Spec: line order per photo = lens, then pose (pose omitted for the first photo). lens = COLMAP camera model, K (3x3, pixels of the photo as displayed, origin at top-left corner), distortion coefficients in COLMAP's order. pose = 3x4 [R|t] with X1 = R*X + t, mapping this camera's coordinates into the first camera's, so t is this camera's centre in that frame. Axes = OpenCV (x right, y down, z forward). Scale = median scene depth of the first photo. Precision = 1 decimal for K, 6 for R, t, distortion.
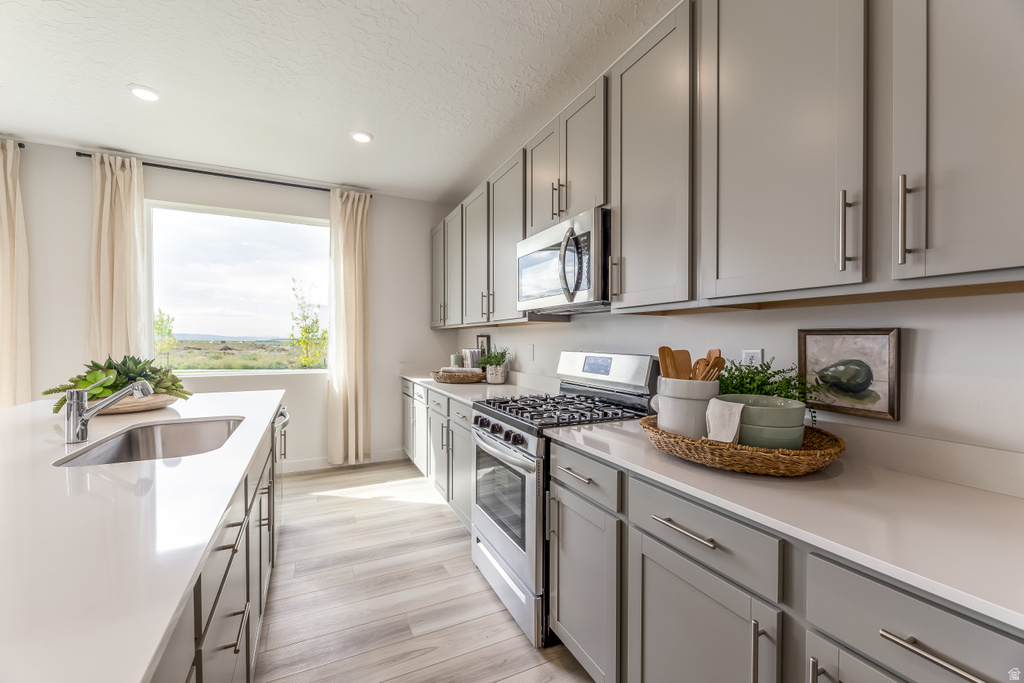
lens RADIAL K [[415.8, 0, 508.8], [0, 415.8, 340.5], [0, 0, 1]] dist [0.003832, -0.000831]
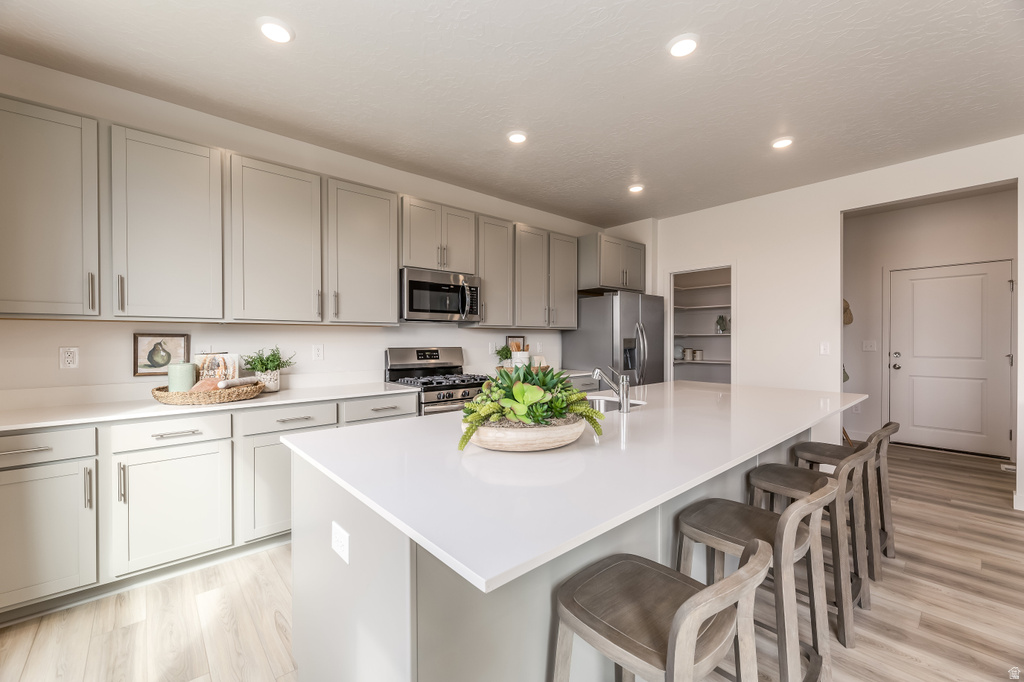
lens RADIAL K [[415.8, 0, 508.9], [0, 415.8, 339.5], [0, 0, 1]] dist [0.003832, -0.000831]
pose [[-0.262906, -0.000601, 0.964821, -1.083715], [0.004667, 0.999987, 0.001894, -0.003212], [-0.964810, 0.005001, -0.262899, 0.821520]]
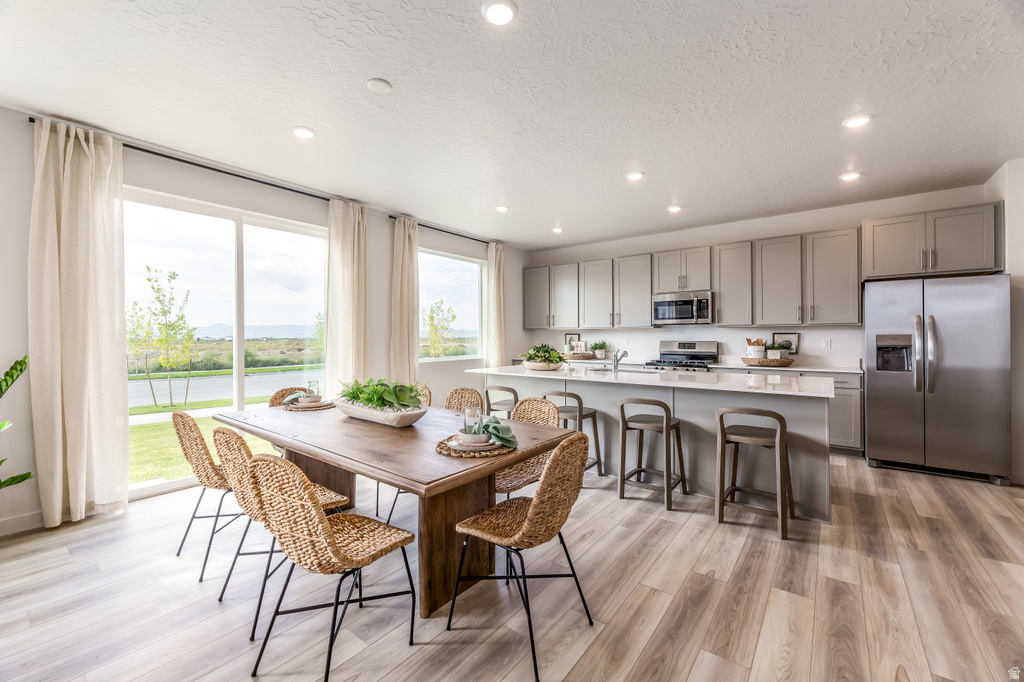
lens RADIAL K [[415.8, 0, 505.5], [0, 415.8, 335.1], [0, 0, 1]] dist [0.003832, -0.000831]
pose [[0.902361, -0.000305, 0.430981, -1.380673], [0.003606, 0.999970, -0.006843, 0.004338], [-0.430966, 0.007729, 0.902335, -0.601799]]
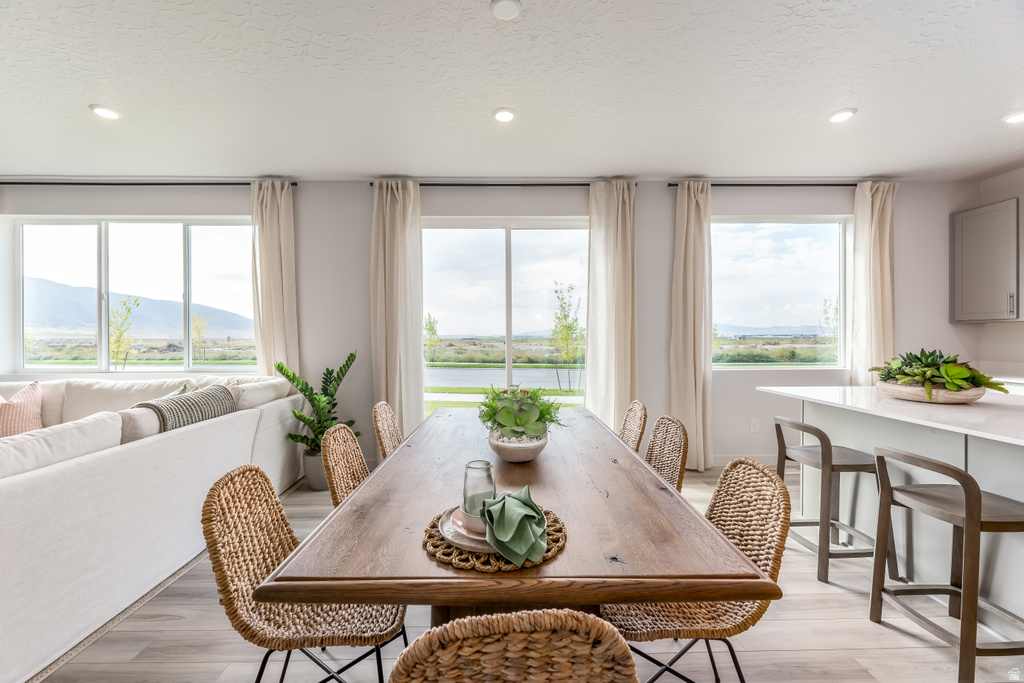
lens RADIAL K [[415.8, 0, 509.9], [0, 415.8, 340.3], [0, 0, 1]] dist [0.003832, -0.000831]
pose [[0.905380, -0.000260, -0.424603, -0.983713], [0.002823, 0.999981, 0.005408, 0.002947], [0.424593, -0.006095, 0.905364, -0.327239]]
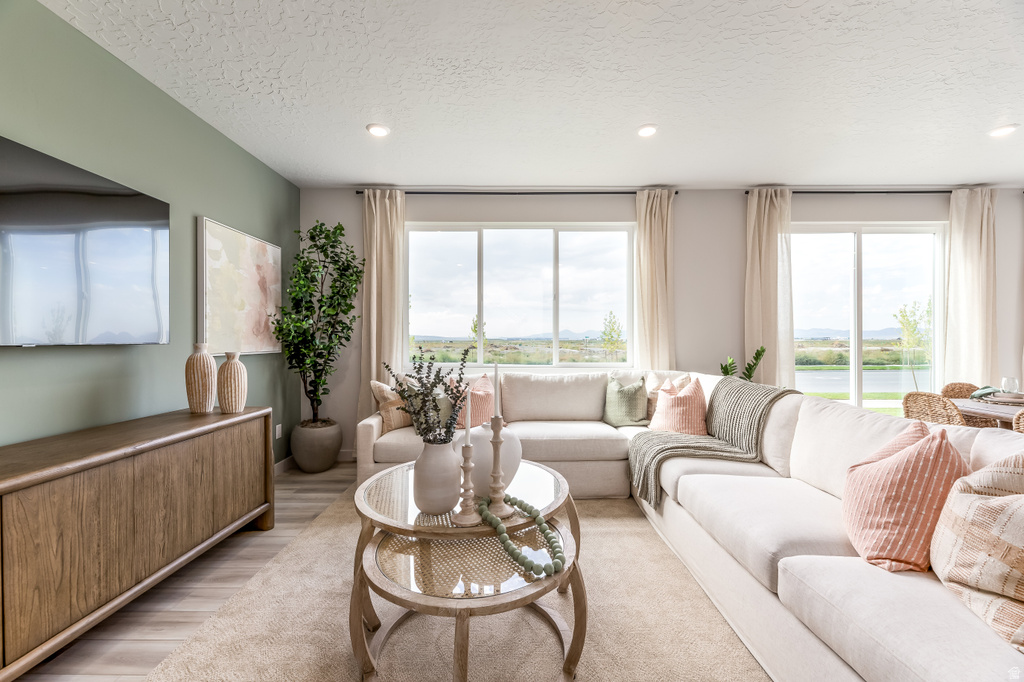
lens RADIAL K [[415.8, 0, 514.2], [0, 415.8, 340.9], [0, 0, 1]] dist [0.003832, -0.000831]
pose [[0.899398, 0.000397, -0.437131, -2.013303], [-0.000109, 1.000000, 0.000685, 0.018390], [0.437131, -0.000568, 0.899398, -0.925958]]
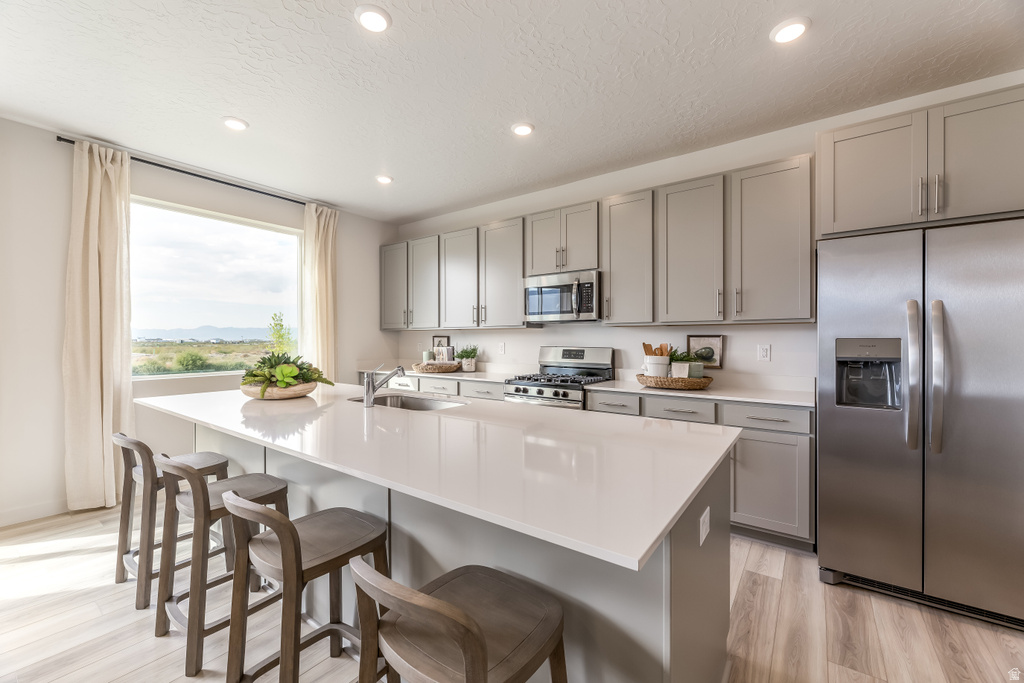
lens RADIAL K [[415.8, 0, 510.2], [0, 415.8, 341.2], [0, 0, 1]] dist [0.003832, -0.000831]
pose [[0.887171, -0.000245, 0.461440, -0.593624], [0.000358, 1.000000, -0.000157, 0.003838], [-0.461440, 0.000305, 0.887171, -0.298127]]
